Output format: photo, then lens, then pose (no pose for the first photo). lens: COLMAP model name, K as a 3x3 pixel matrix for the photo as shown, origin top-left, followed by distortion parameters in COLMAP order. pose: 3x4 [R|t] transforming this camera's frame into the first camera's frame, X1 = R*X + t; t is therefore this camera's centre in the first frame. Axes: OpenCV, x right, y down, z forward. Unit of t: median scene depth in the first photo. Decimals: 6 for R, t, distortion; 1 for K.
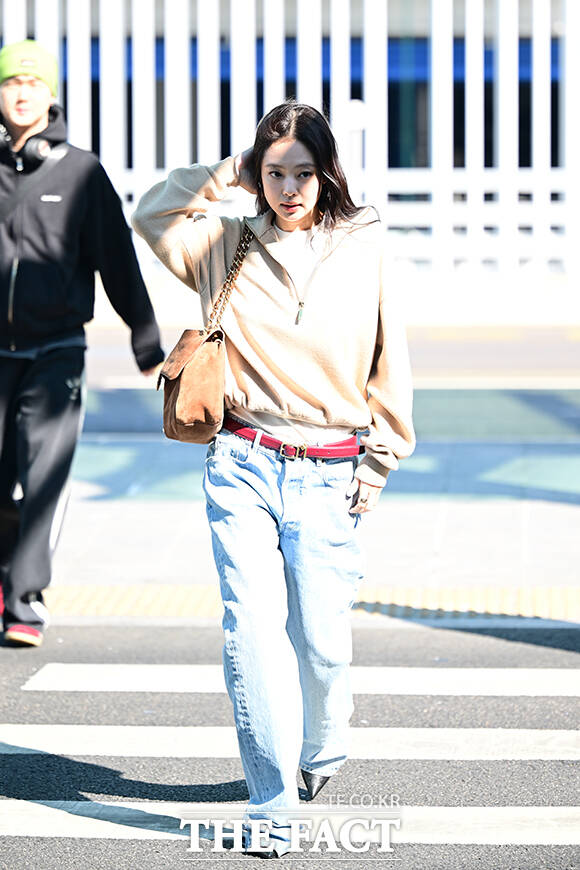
lens RADIAL K [[3274.2, 0, 290.2], [0, 3274.2, 434.4], [0, 0, 1]] dist [-0.206154, 0.000000]
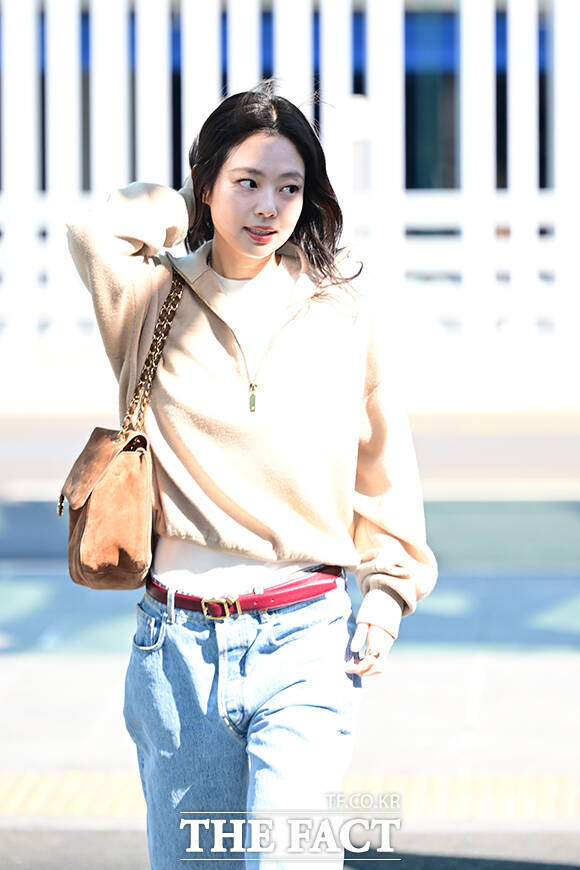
lens RADIAL K [[3328.6, 0, 287.6], [0, 3328.6, 435.1], [0, 0, 1]] dist [0.397819, 0.000000]
pose [[0.999996, -0.001341, -0.002506, 0.006603], [0.001298, 0.999853, -0.017118, -0.015945], [0.002529, 0.017115, 0.999850, 0.272830]]
